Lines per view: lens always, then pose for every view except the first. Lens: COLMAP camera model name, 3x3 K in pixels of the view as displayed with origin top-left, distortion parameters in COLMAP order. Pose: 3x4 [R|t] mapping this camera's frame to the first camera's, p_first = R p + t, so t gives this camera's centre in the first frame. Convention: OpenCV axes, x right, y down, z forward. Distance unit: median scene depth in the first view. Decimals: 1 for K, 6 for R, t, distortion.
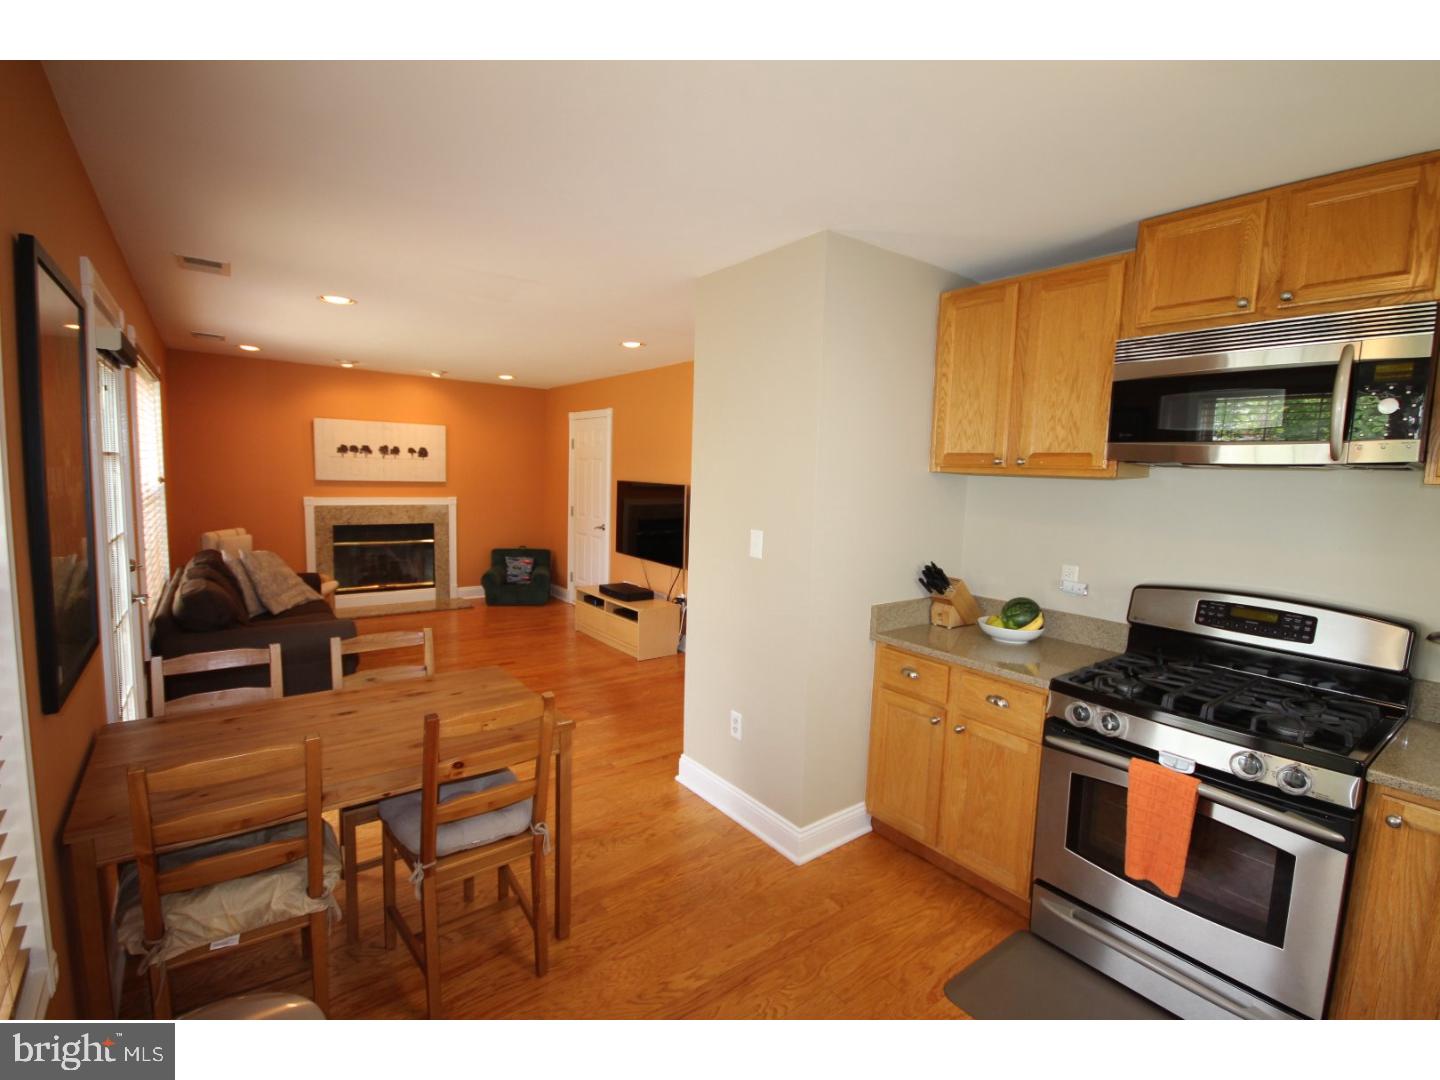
lens RADIAL K [[670.1, 0, 727.8], [0, 670.1, 538.9], [0, 0, 1]] dist [0.002098, 0.000383]
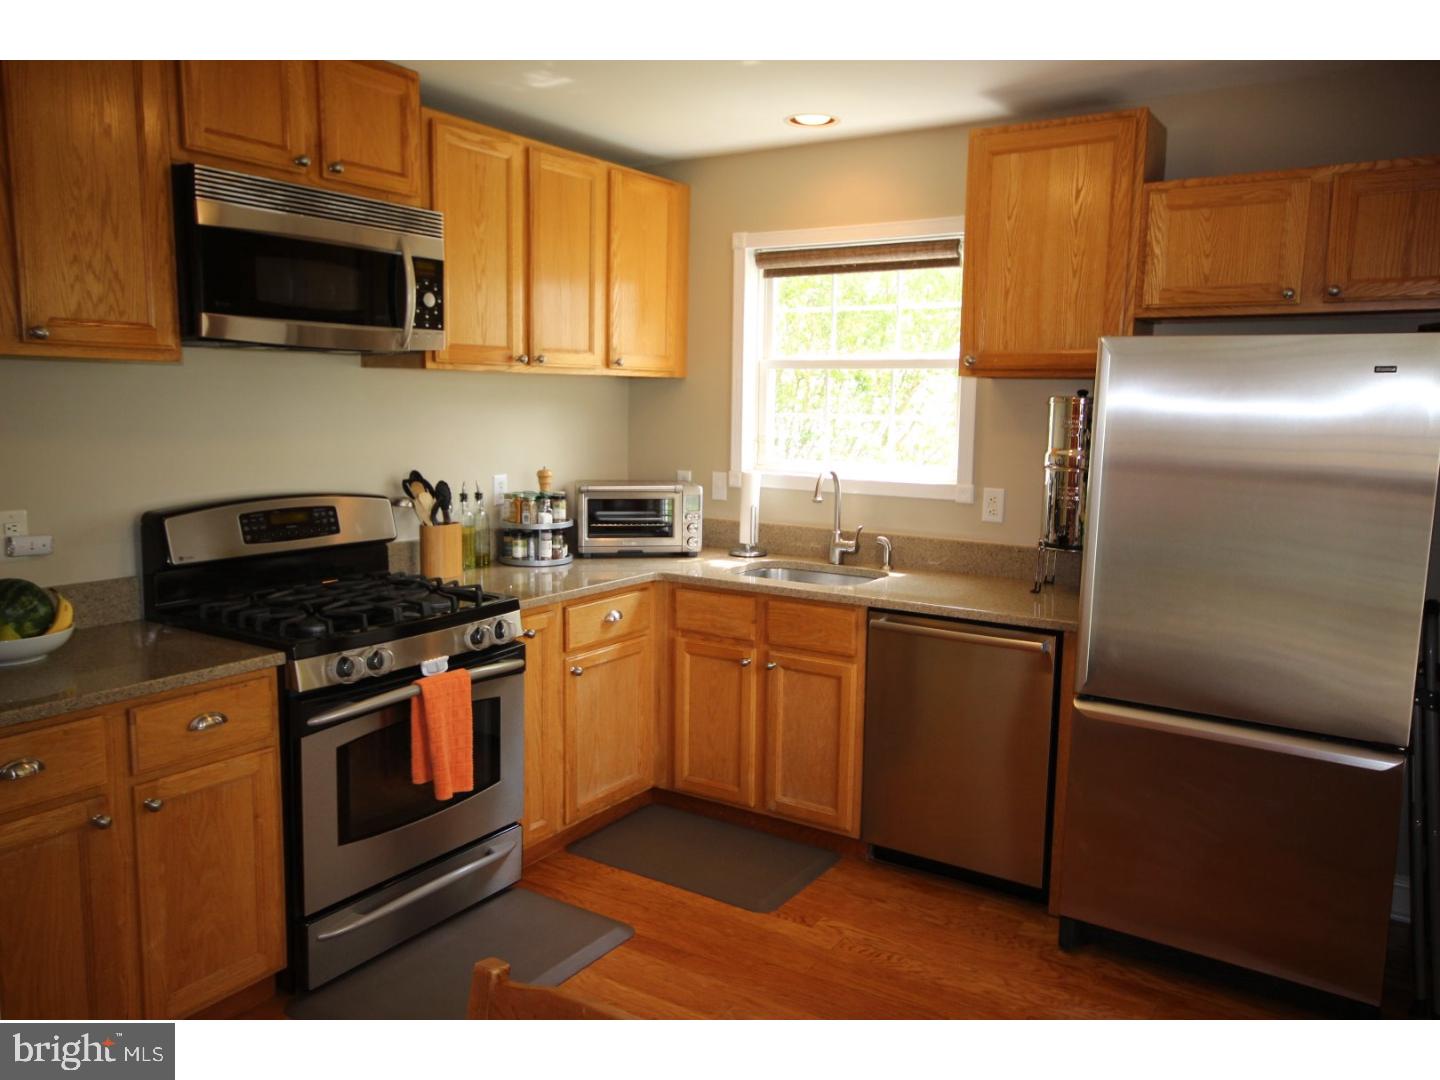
lens RADIAL K [[1091.2, 0, 718.5], [0, 1091.2, 541.2], [0, 0, 1]] dist [0.031219, -0.001984]
pose [[-0.334785, -0.166505, 0.927467, -0.669256], [0.070249, 0.977115, 0.200776, -0.095545], [-0.939672, 0.132370, -0.315427, 0.823325]]
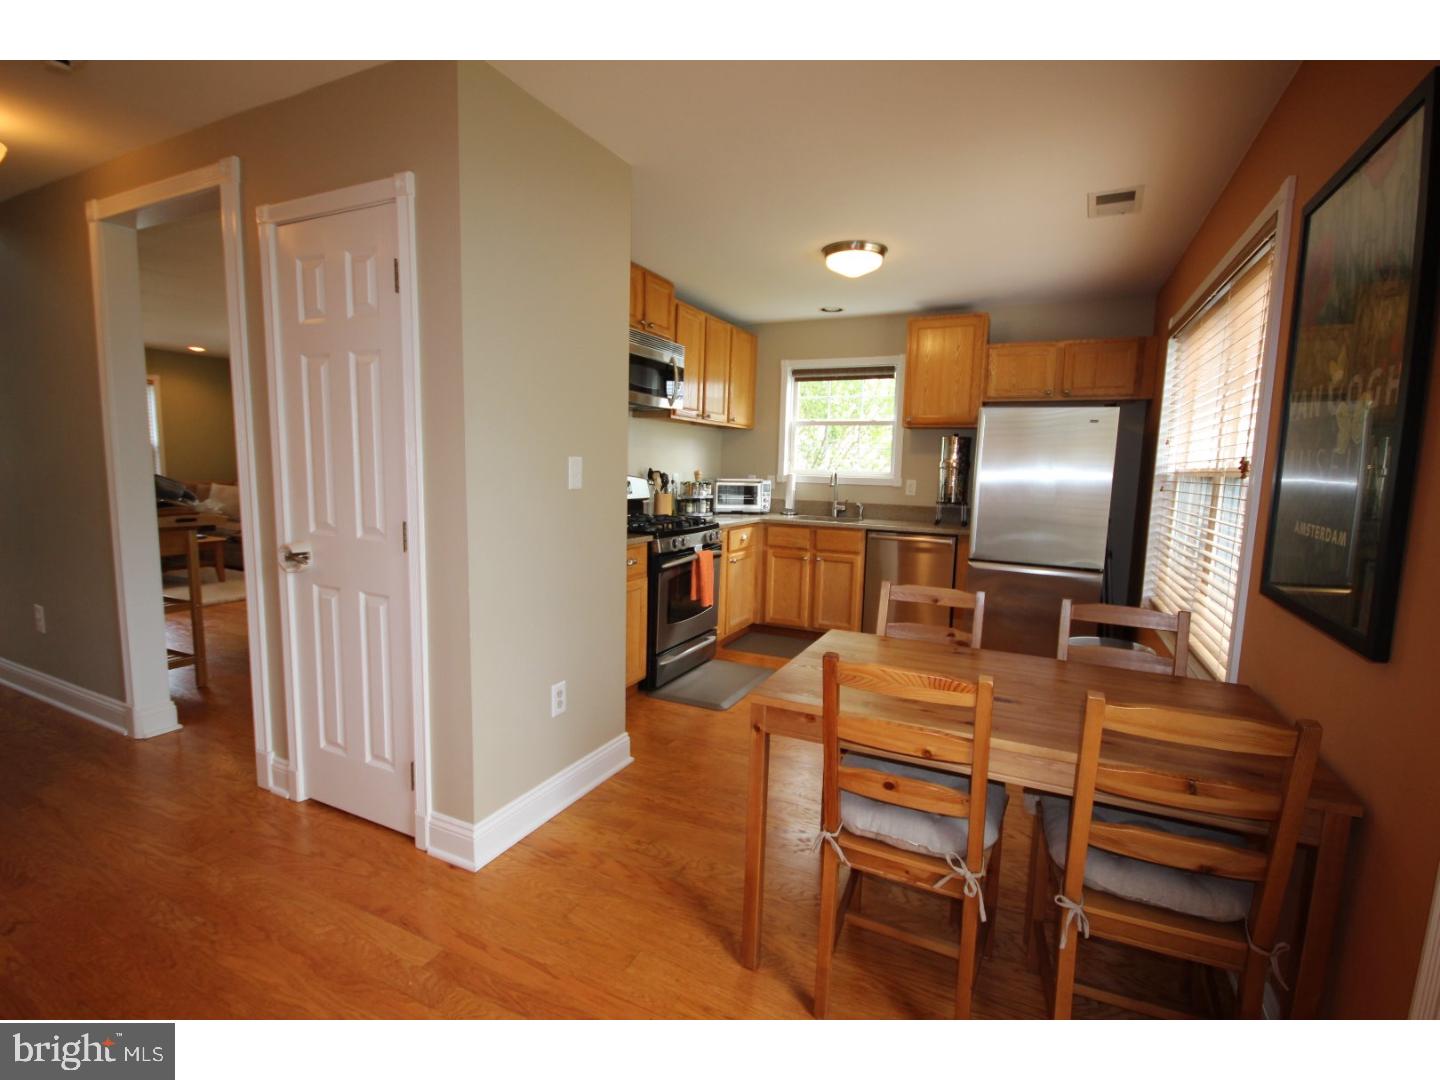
lens RADIAL K [[670.1, 0, 725.4], [0, 670.1, 539.8], [0, 0, 1]] dist [0.002098, 0.000383]
pose [[-0.453677, -0.149067, 0.878610, -0.940575], [0.048677, 0.980294, 0.191454, -0.073684], [-0.889836, 0.129626, -0.437481, 1.403650]]
